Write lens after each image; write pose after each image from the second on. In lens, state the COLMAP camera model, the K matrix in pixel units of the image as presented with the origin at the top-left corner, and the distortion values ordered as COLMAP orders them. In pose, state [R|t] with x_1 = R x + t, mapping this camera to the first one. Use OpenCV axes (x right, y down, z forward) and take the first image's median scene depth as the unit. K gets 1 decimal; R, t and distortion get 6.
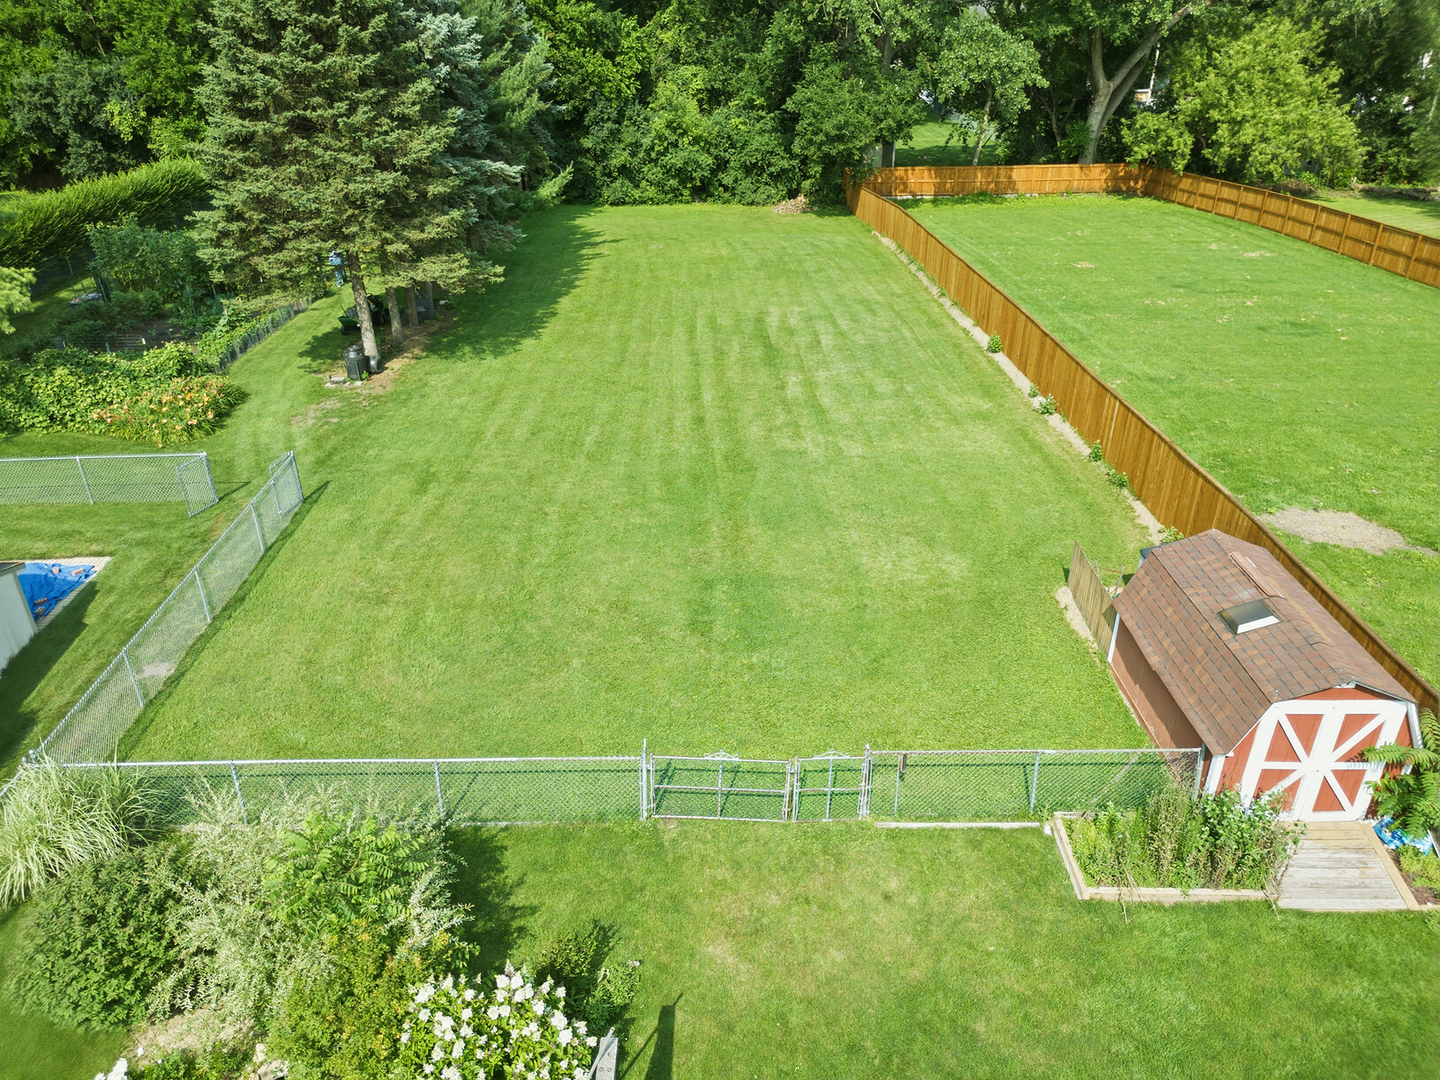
lens RADIAL K [[1028.0, 0, 700.3], [0, 1028.0, 535.5], [0, 0, 1]] dist [0.019515, -0.007829]
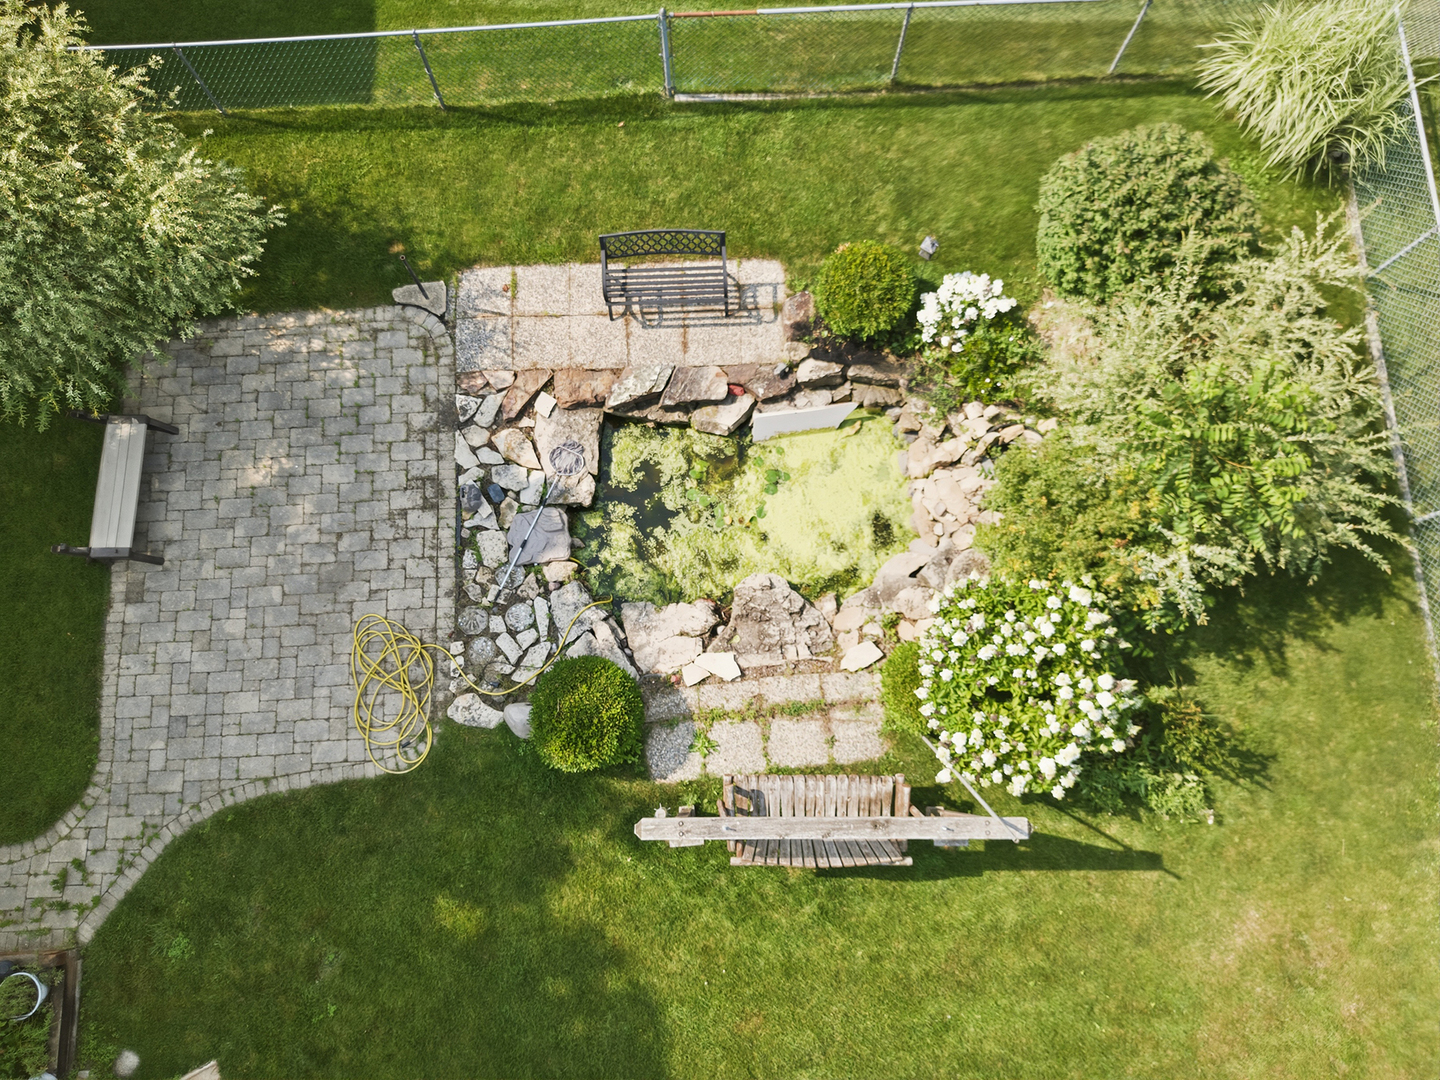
lens RADIAL K [[1009.0, 0, 720.0], [0, 1009.0, 540.0], [0, 0, 1]] dist [0.040734, -0.029033]
pose [[0.032270, 0.974162, -0.223534, -0.103909], [-0.468768, 0.212278, 0.857435, -0.128337], [0.882732, 0.077116, 0.463506, 0.261964]]
